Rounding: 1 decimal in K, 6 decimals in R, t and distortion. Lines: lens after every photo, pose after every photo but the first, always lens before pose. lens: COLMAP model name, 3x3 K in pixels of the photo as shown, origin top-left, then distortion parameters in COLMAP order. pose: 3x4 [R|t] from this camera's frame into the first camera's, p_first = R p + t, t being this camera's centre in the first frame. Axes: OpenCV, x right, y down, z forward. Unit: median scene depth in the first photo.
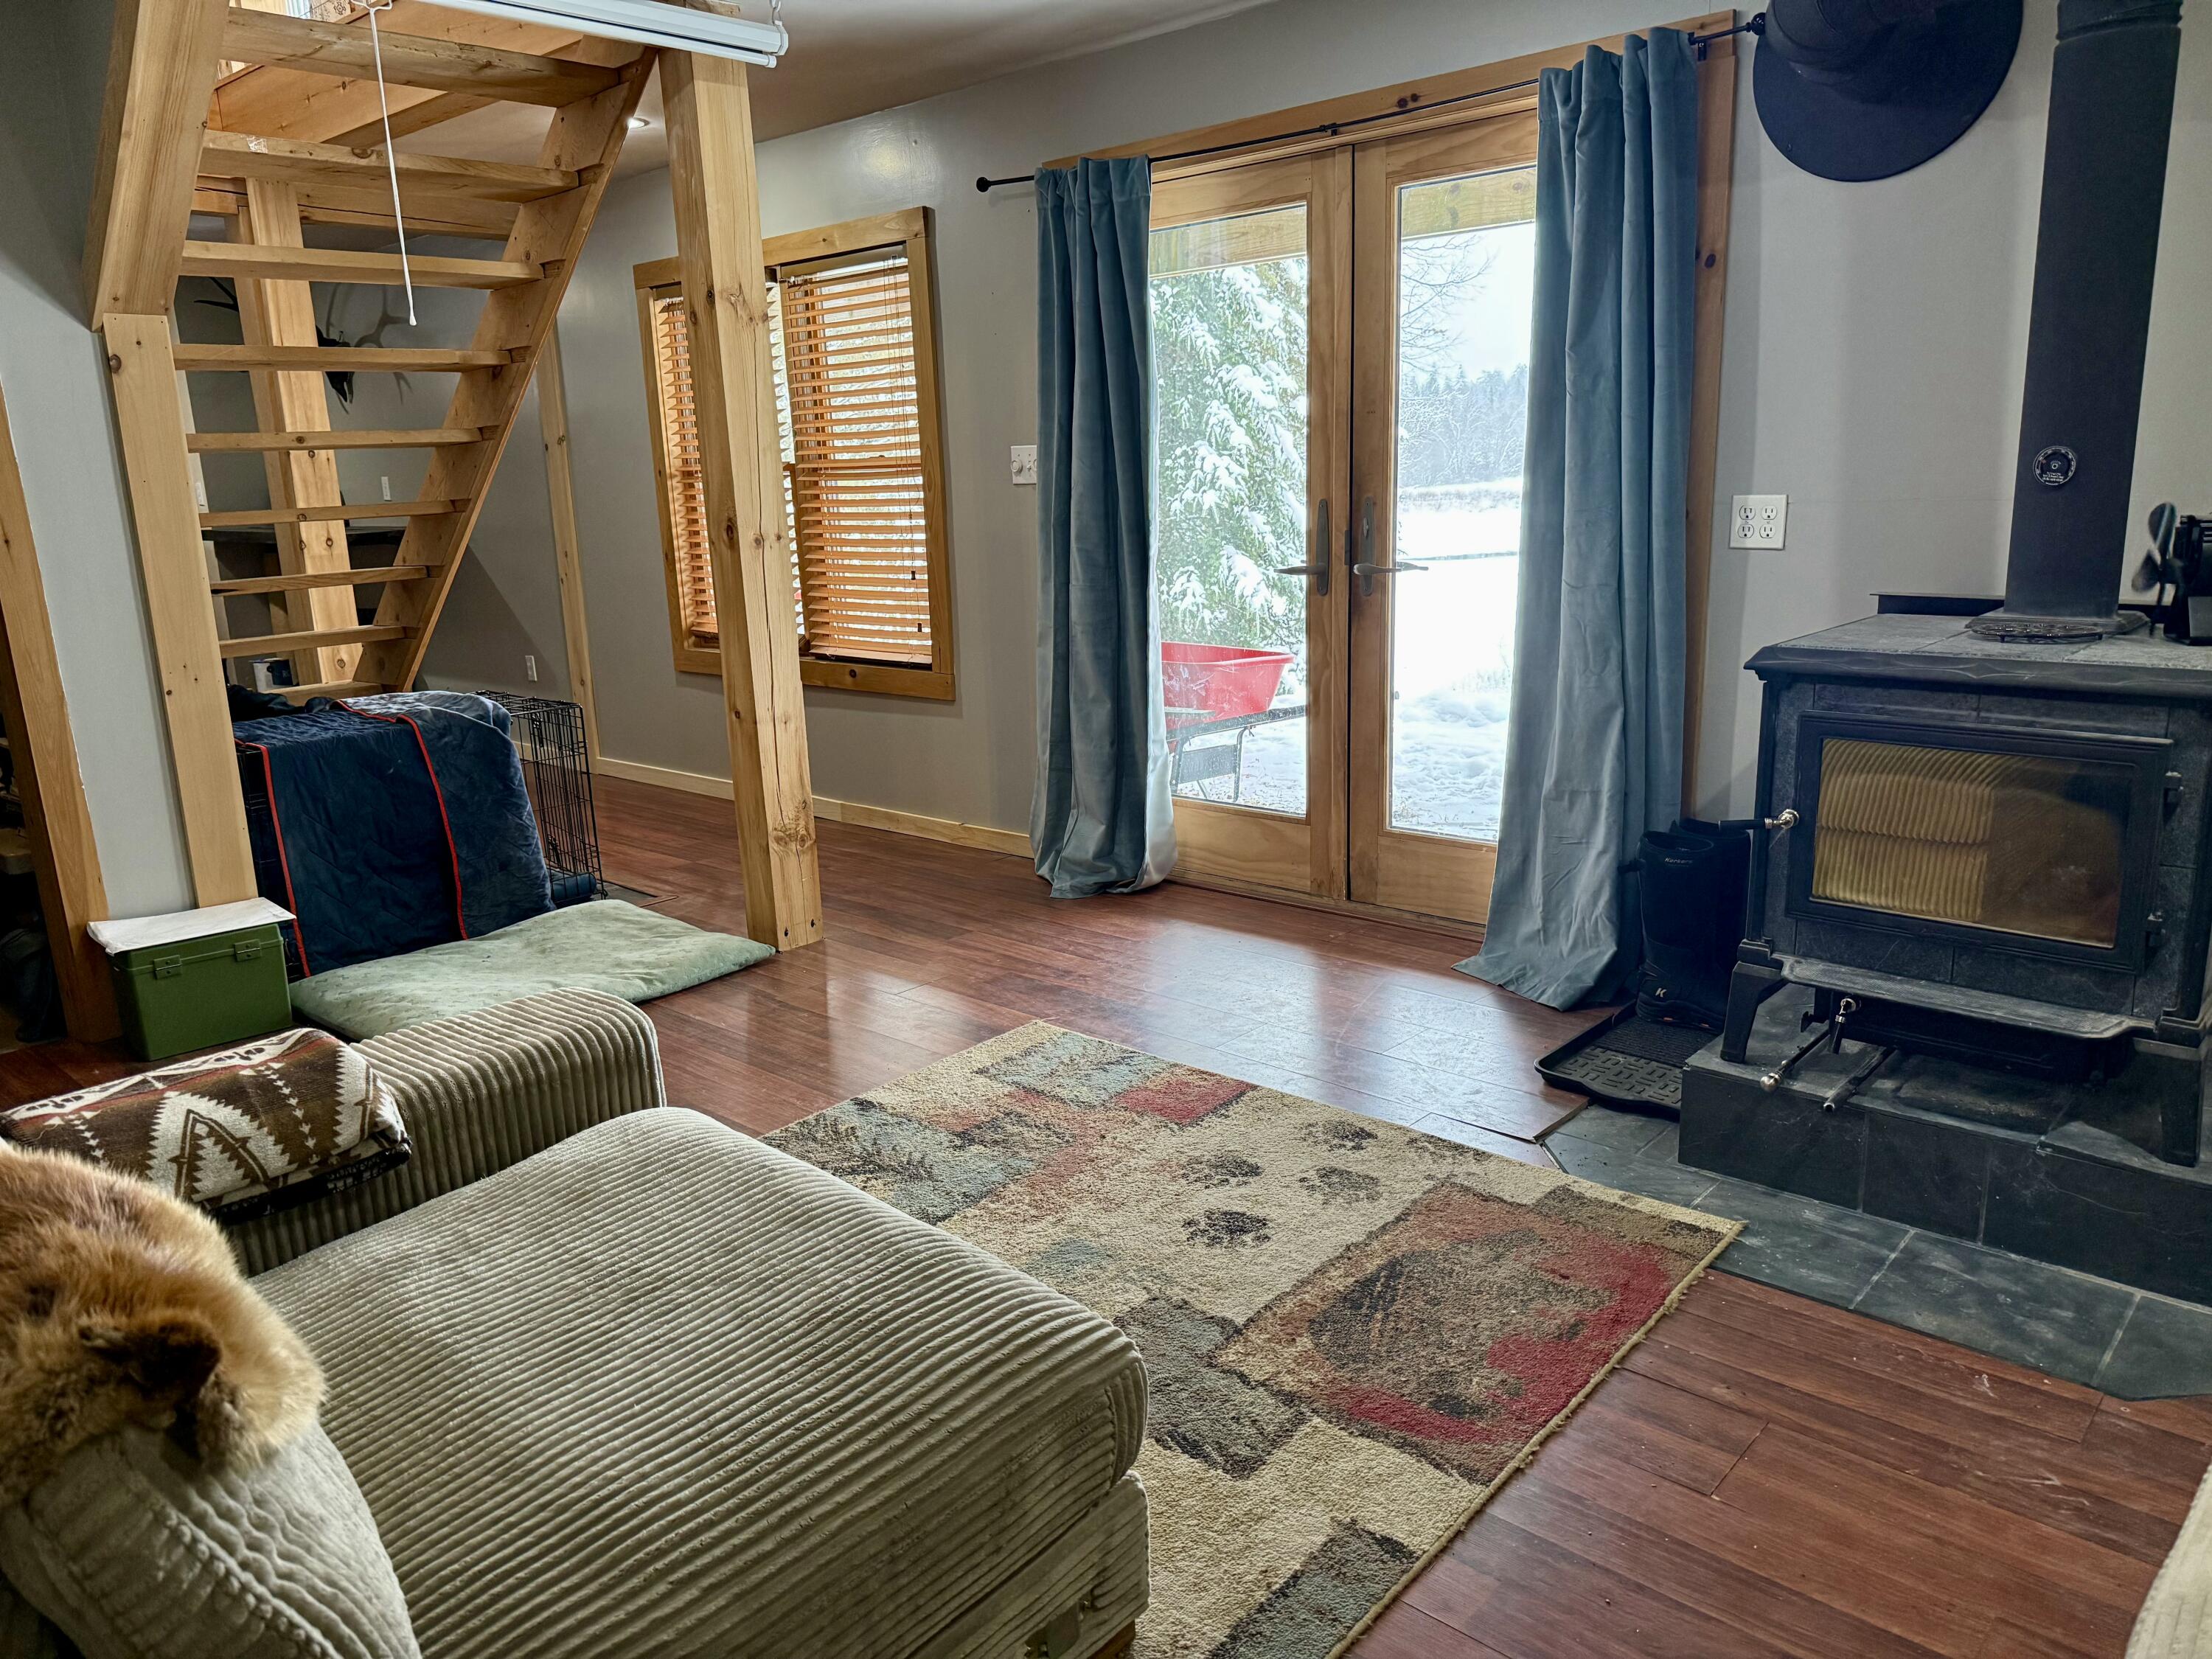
lens RADIAL K [[1550.1, 0, 1095.6], [0, 1550.1, 837.8], [0, 0, 1]] dist [0.164222, -0.285351]
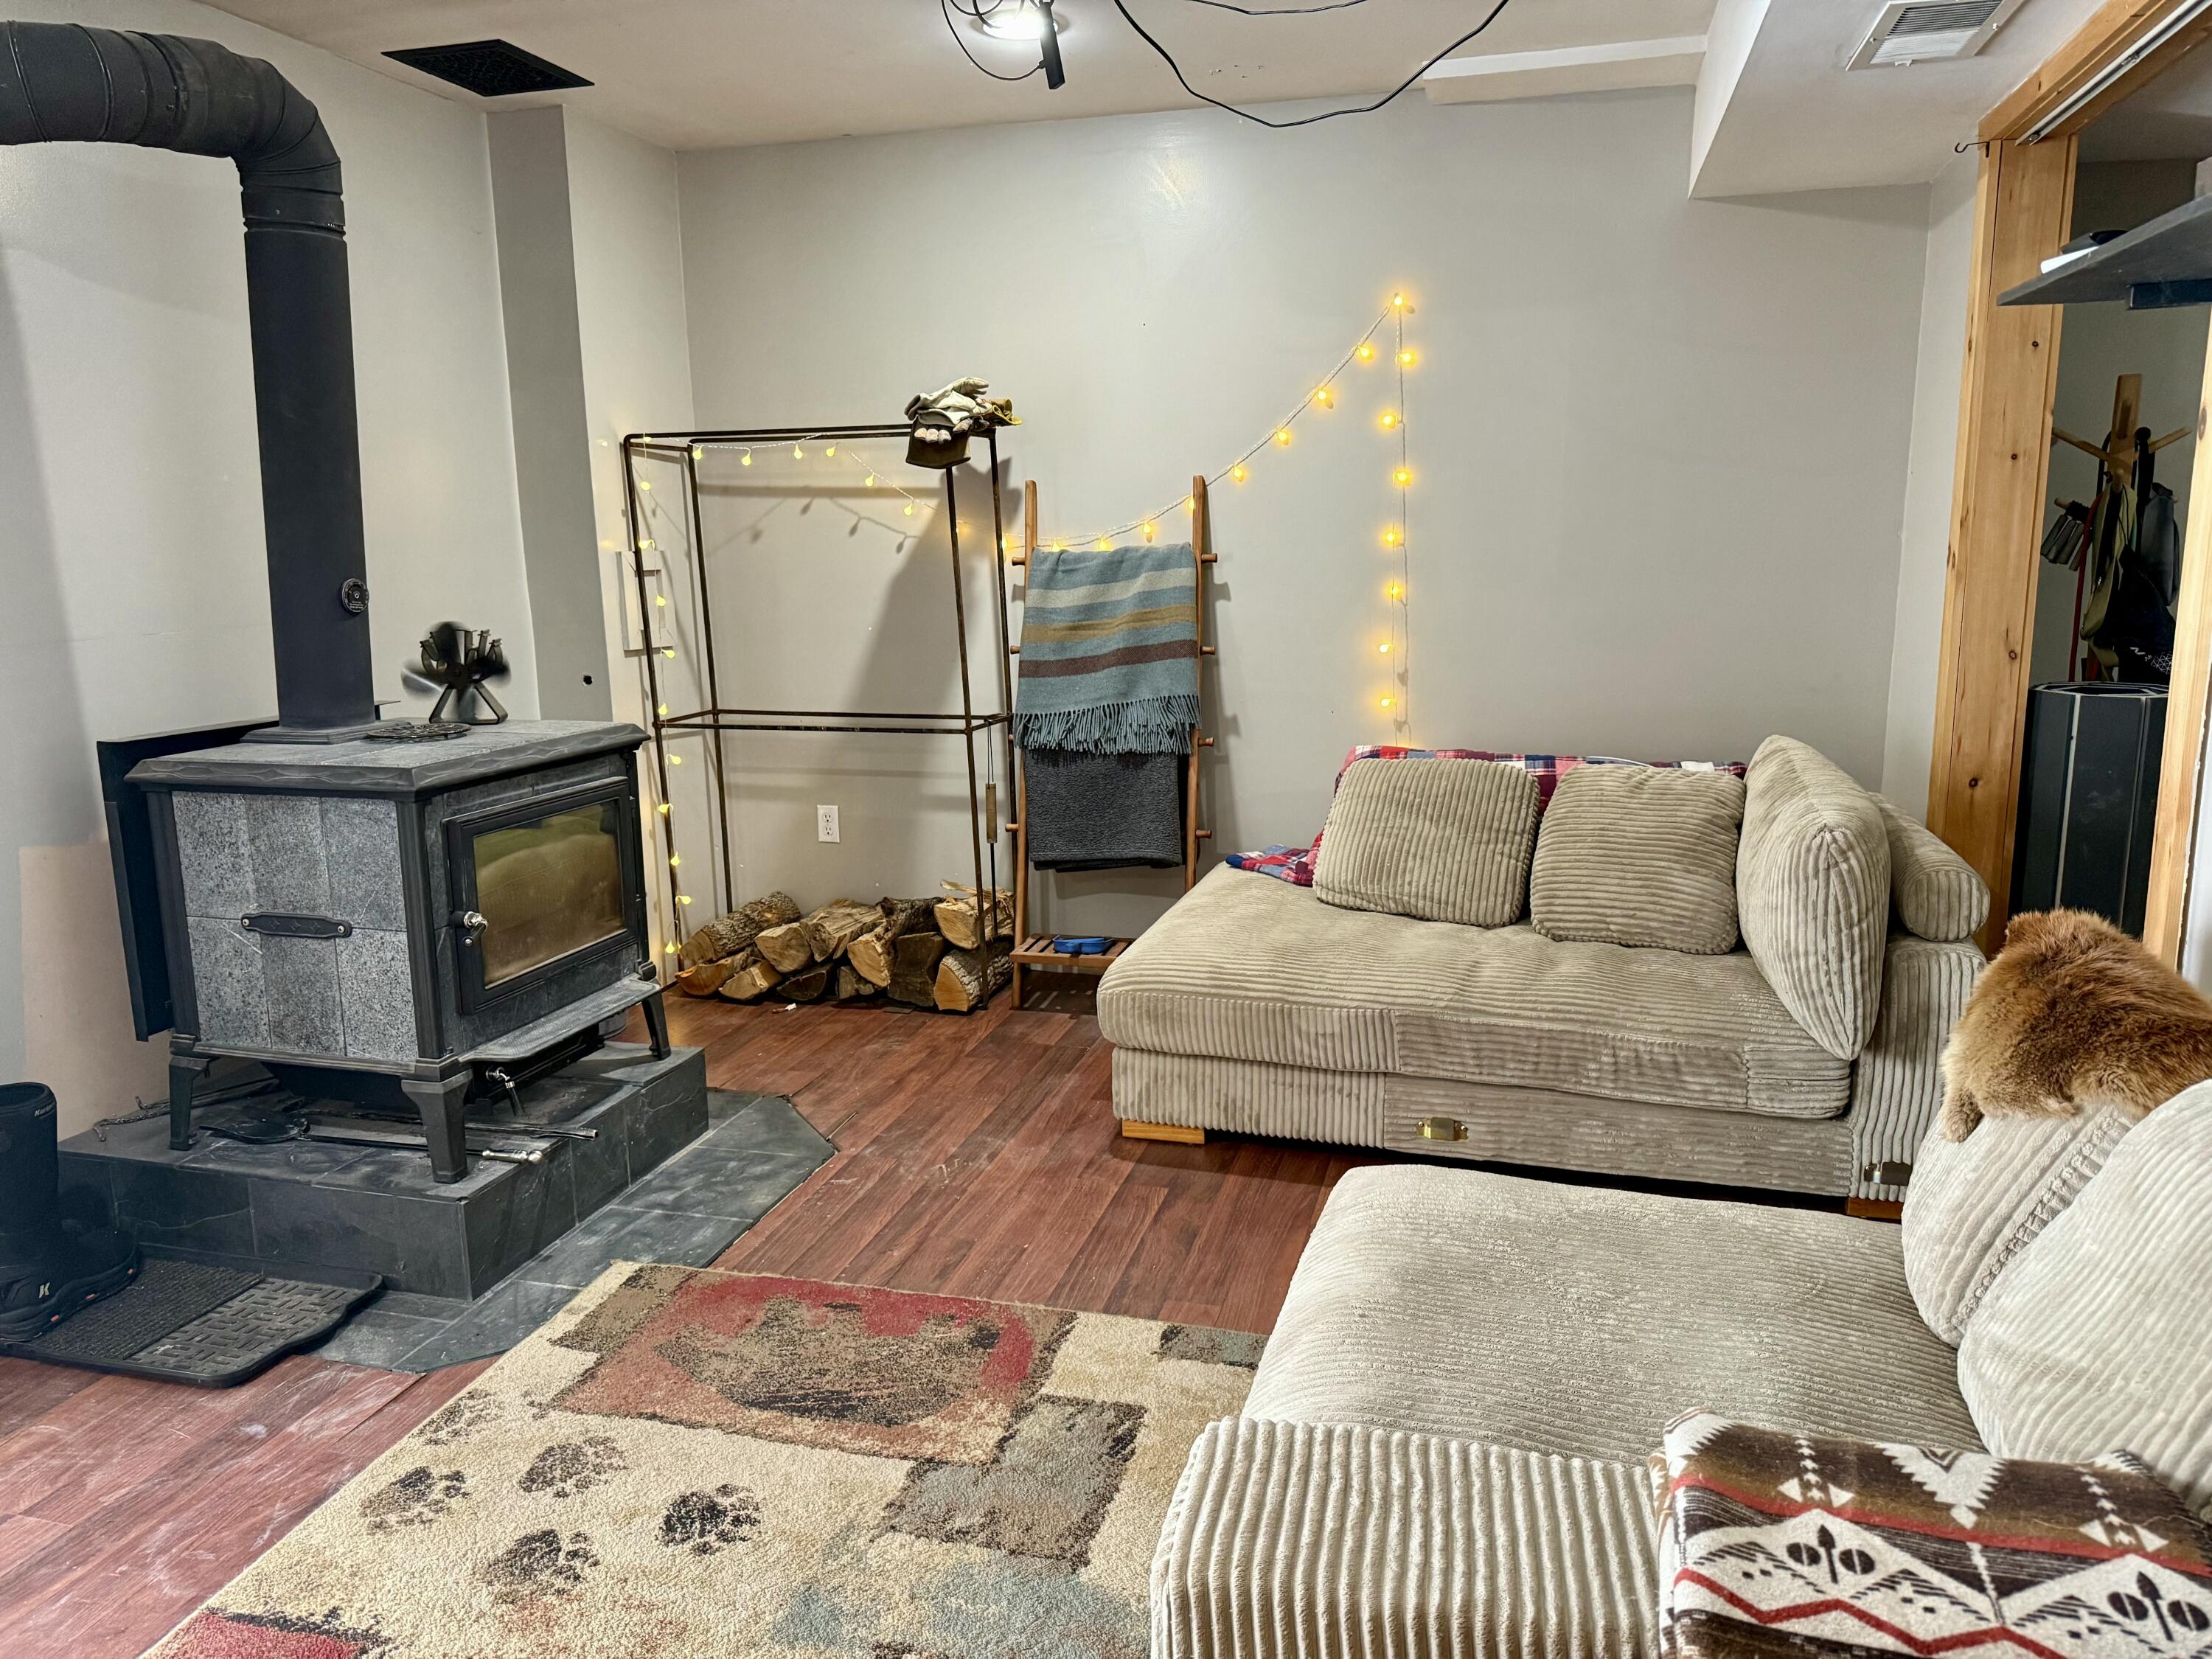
lens RADIAL K [[1550.1, 0, 1095.6], [0, 1550.1, 837.8], [0, 0, 1]] dist [0.164222, -0.285351]
pose [[-0.443095, -0.128882, 0.887162, -0.708322], [0.247276, 0.933650, 0.259138, -0.245784], [-0.861697, 0.334196, -0.381826, 1.078947]]
